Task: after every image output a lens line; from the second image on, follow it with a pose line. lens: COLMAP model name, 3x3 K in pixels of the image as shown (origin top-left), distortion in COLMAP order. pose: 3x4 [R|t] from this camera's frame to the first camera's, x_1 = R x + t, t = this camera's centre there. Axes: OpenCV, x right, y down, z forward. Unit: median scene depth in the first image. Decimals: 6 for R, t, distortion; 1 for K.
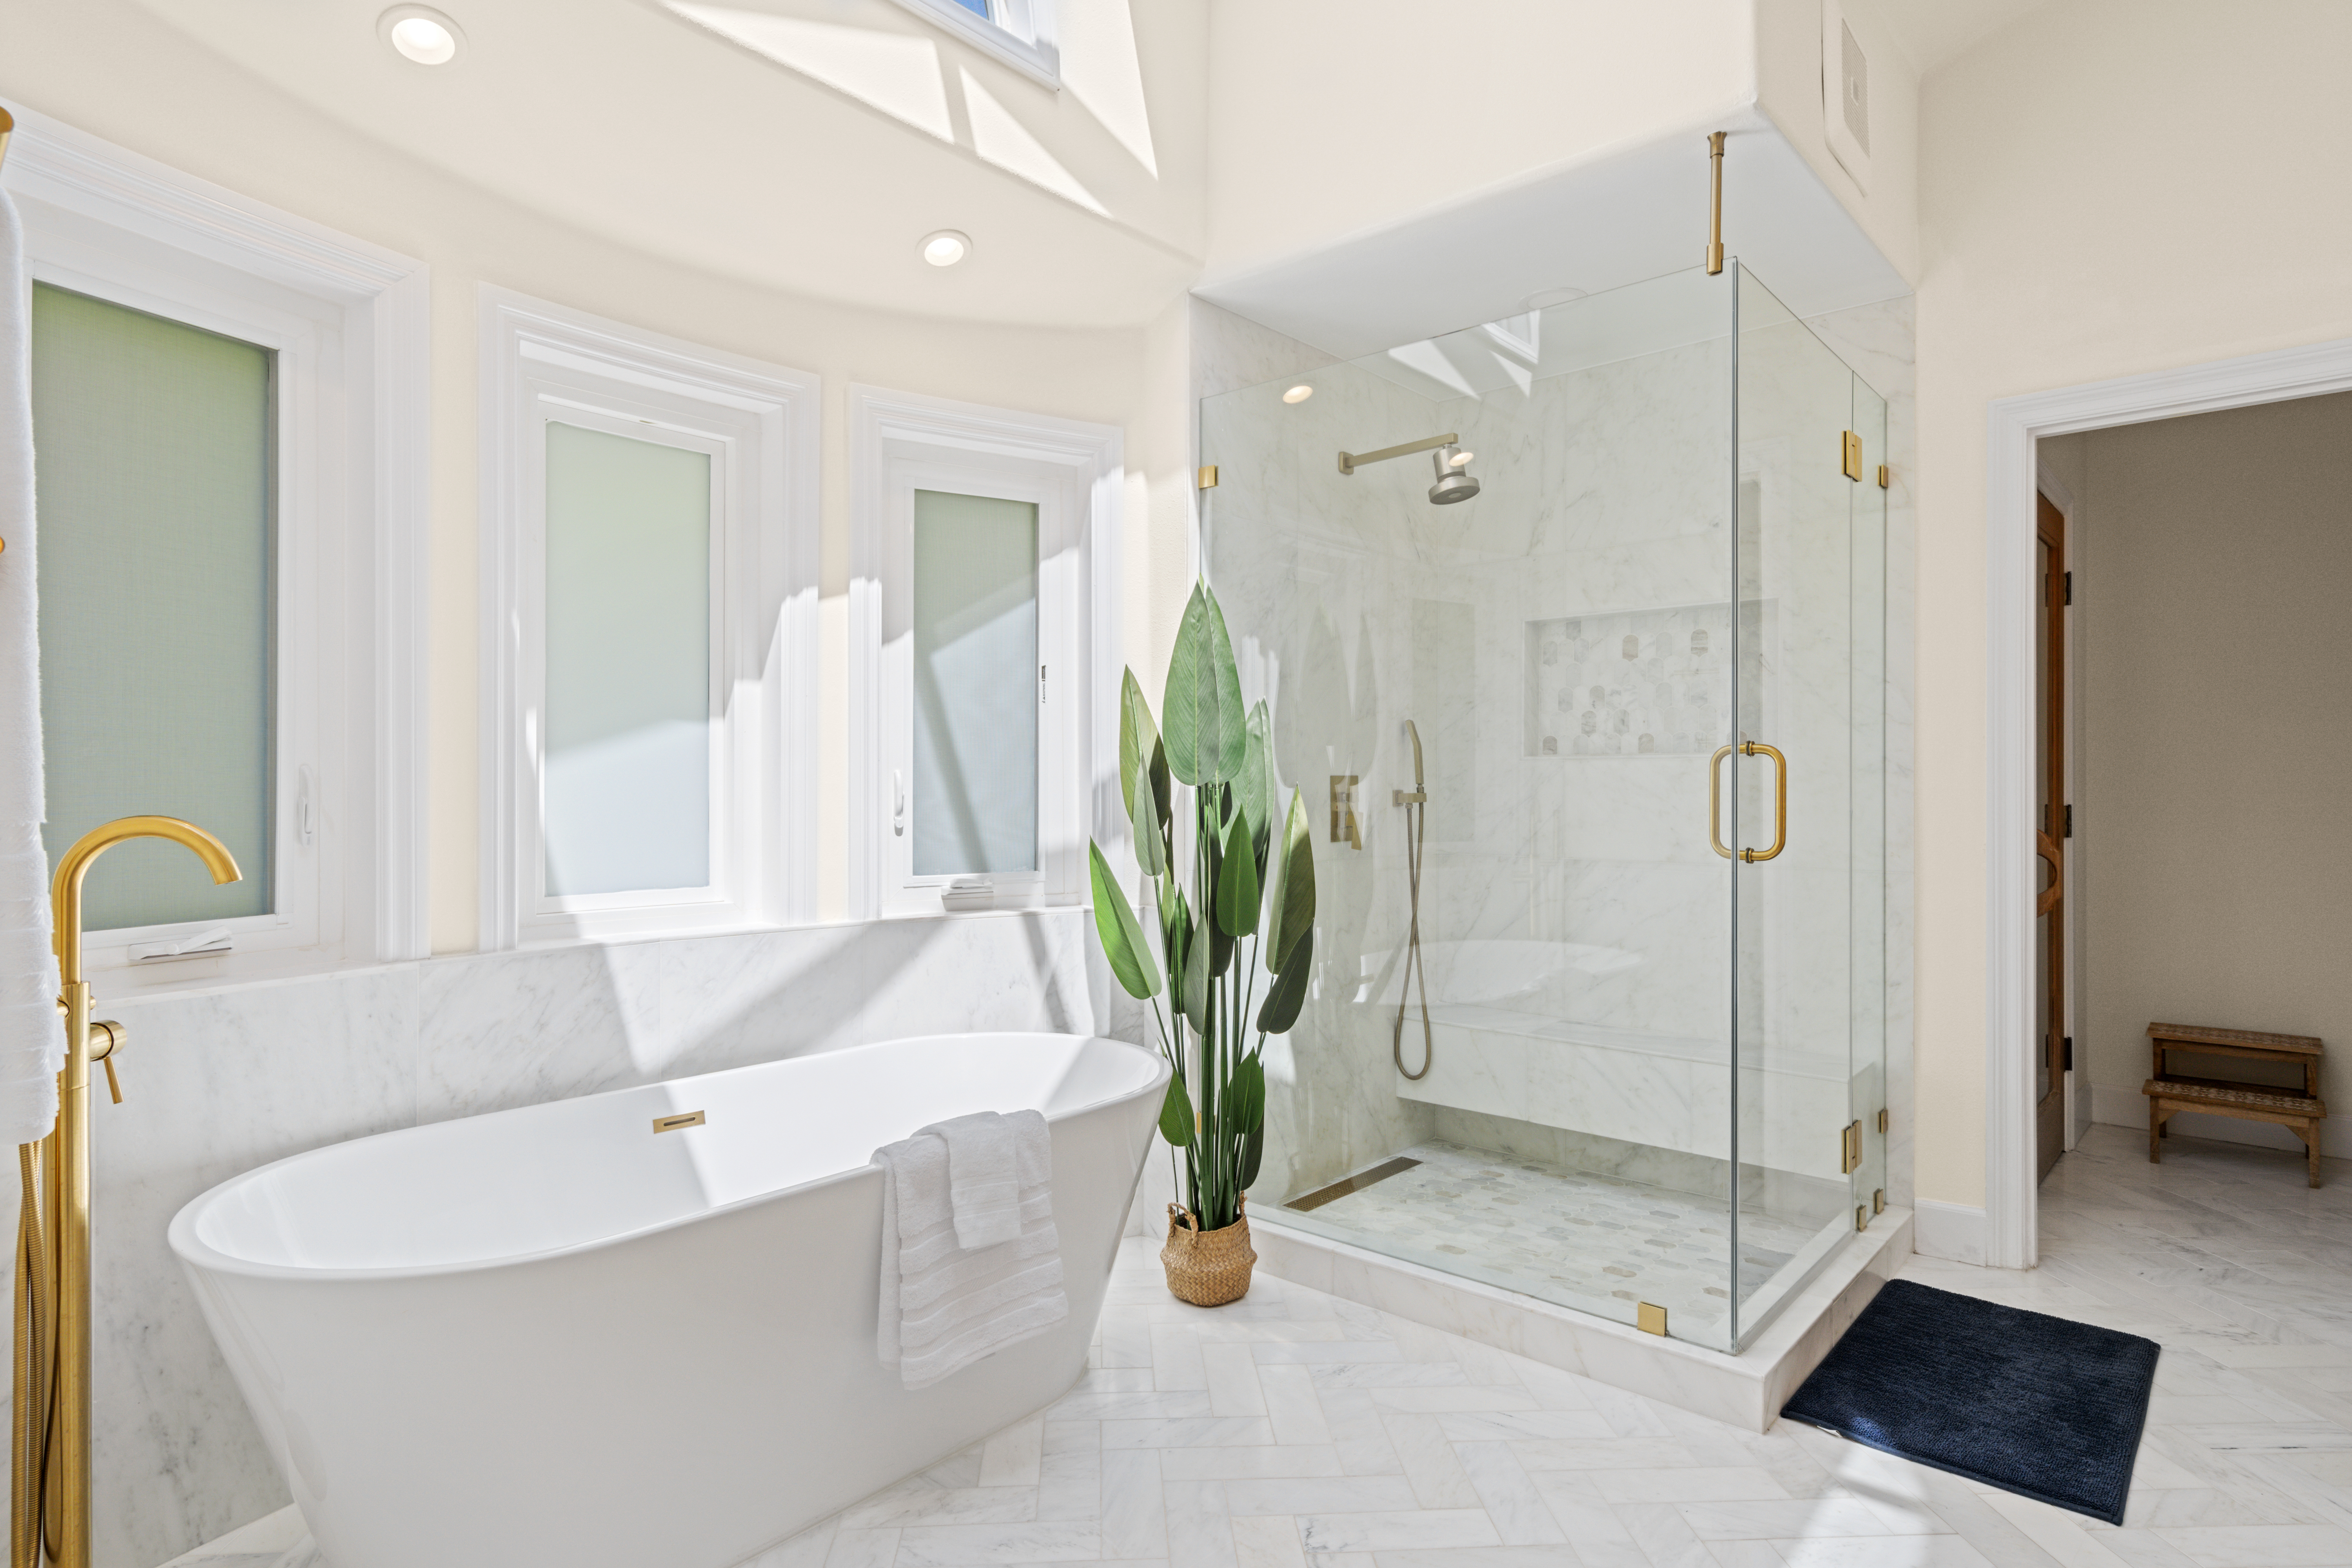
lens RADIAL K [[1242.8, 0, 1172.5], [0, 1242.8, 776.2], [0, 0, 1]] dist [0.004364, 0.000461]
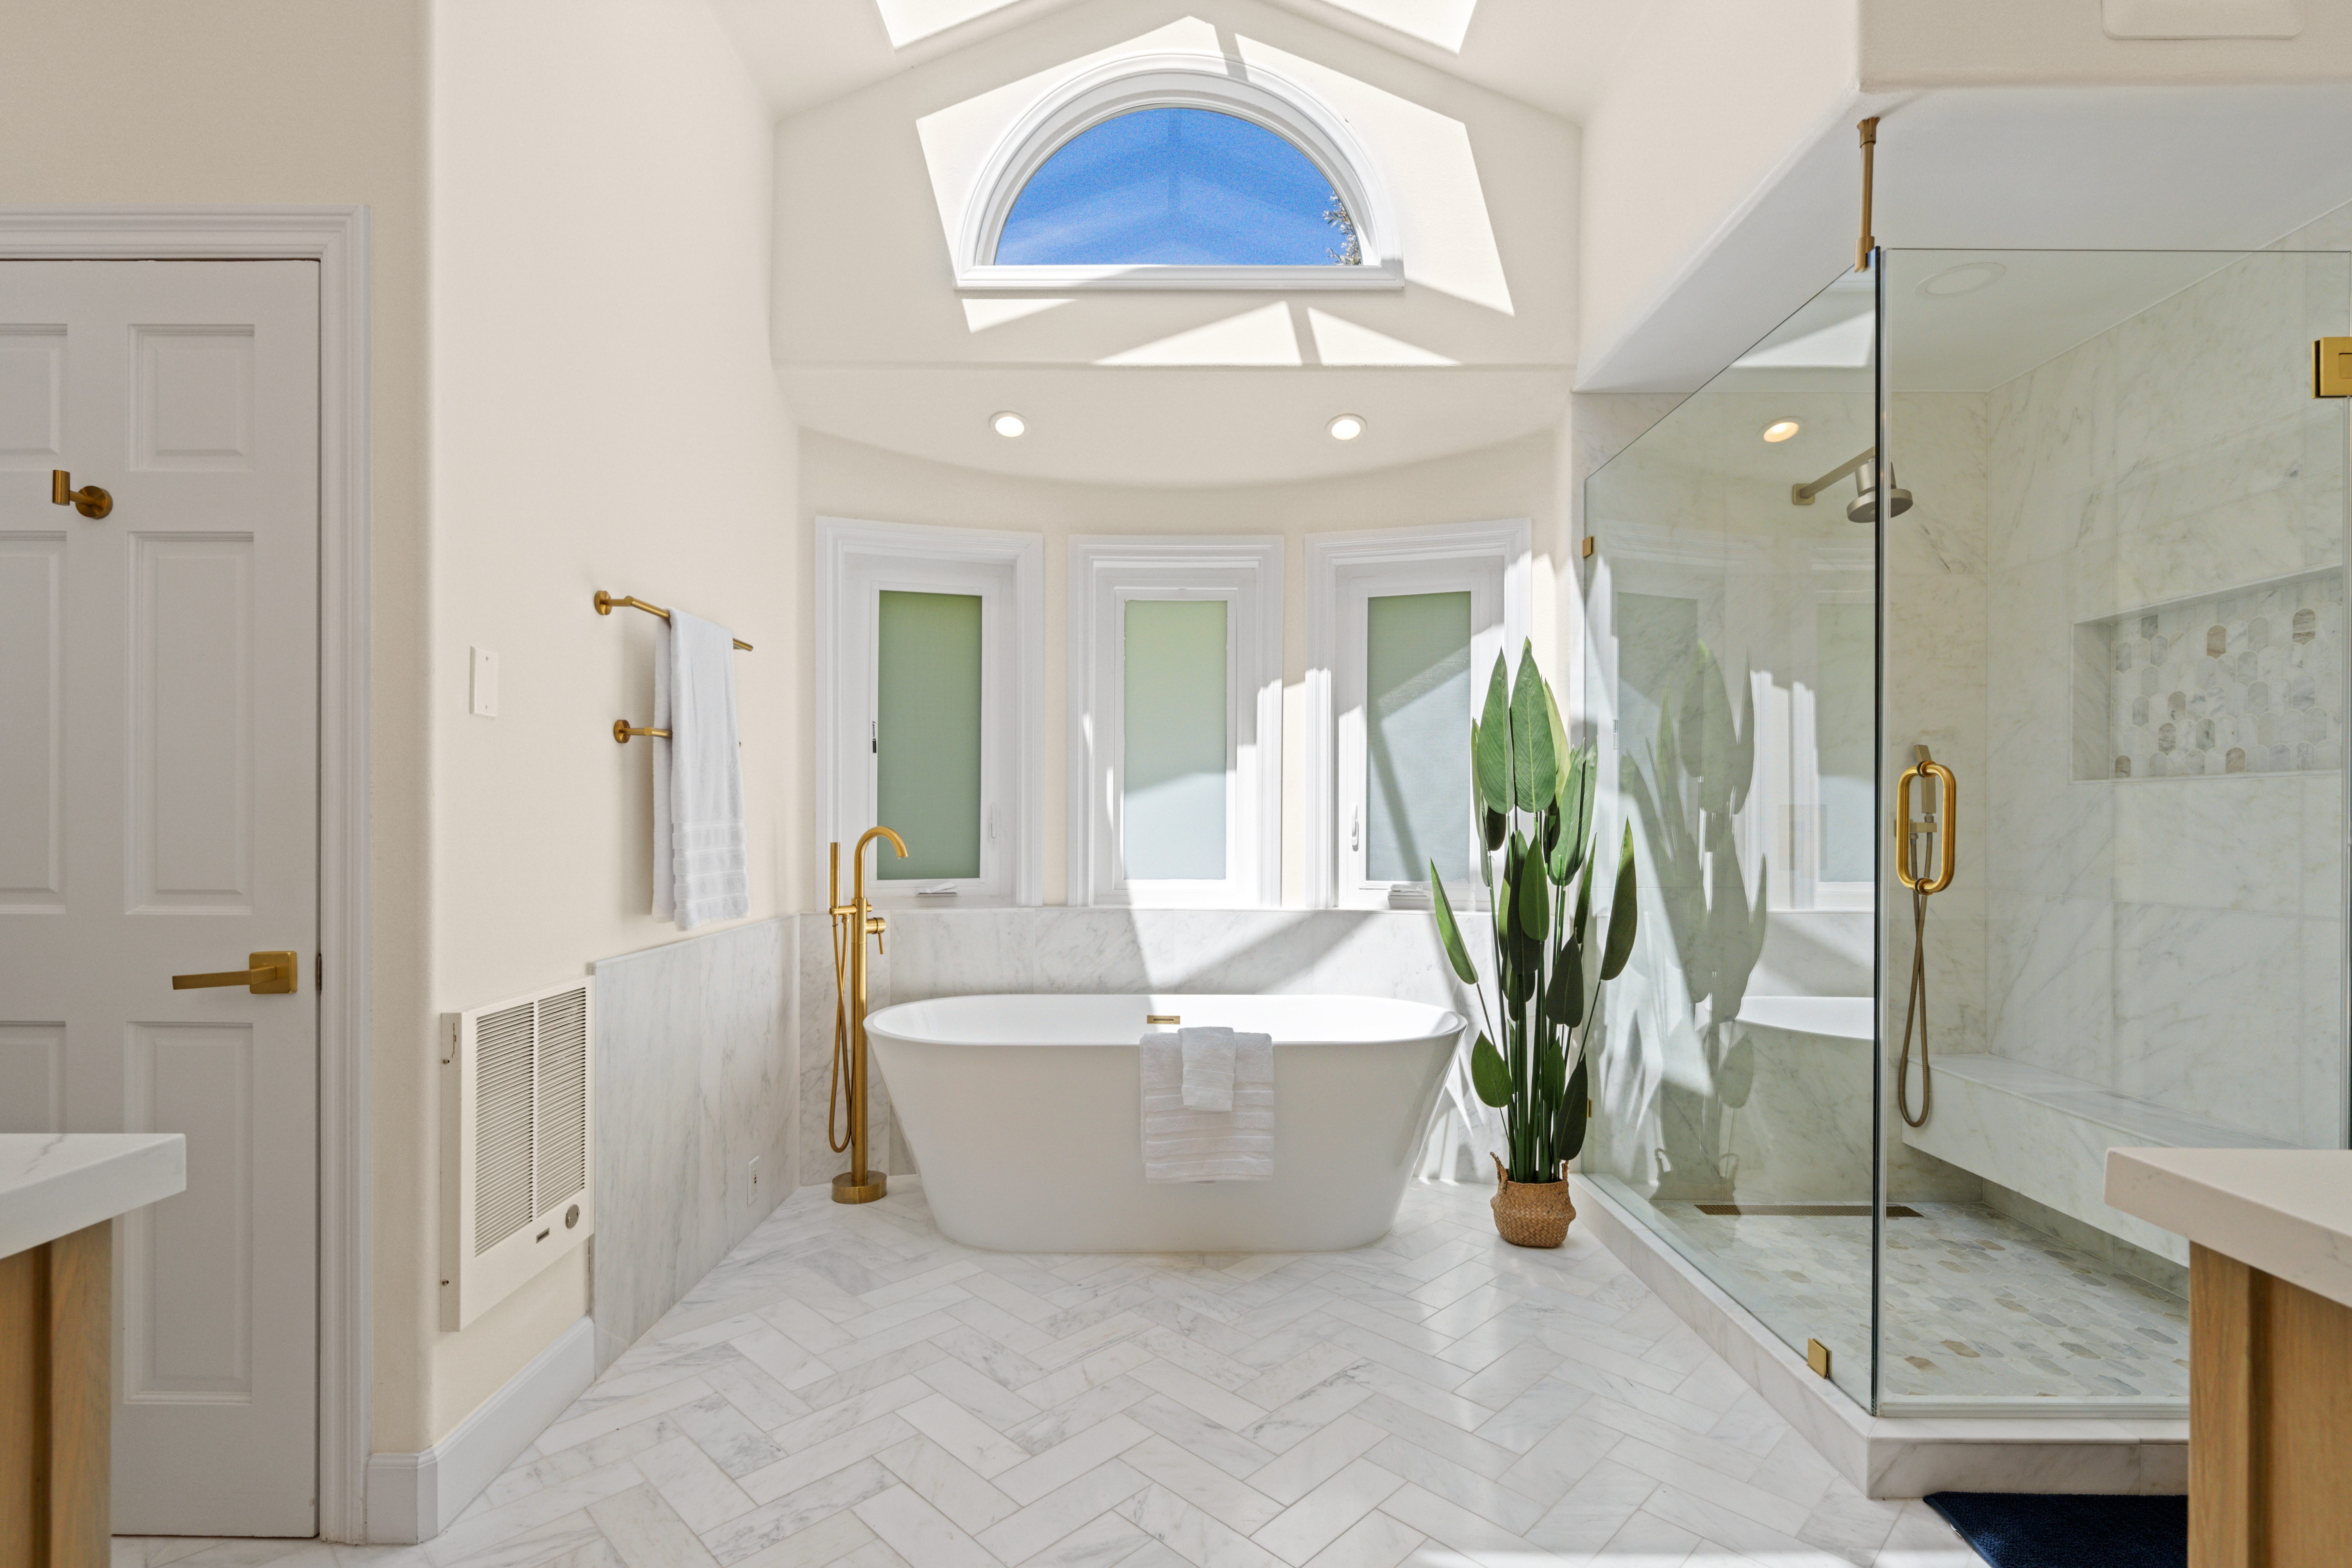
lens RADIAL K [[1077.4, 0, 1174.9], [0, 1077.4, 807.0], [0, 0, 1]] dist [0.005396, 0.000588]
pose [[0.675824, -0.008015, -0.737020, 0.550276], [0.003974, 0.999966, -0.007231, 0.007324], [0.737052, 0.001959, 0.675833, 0.044293]]
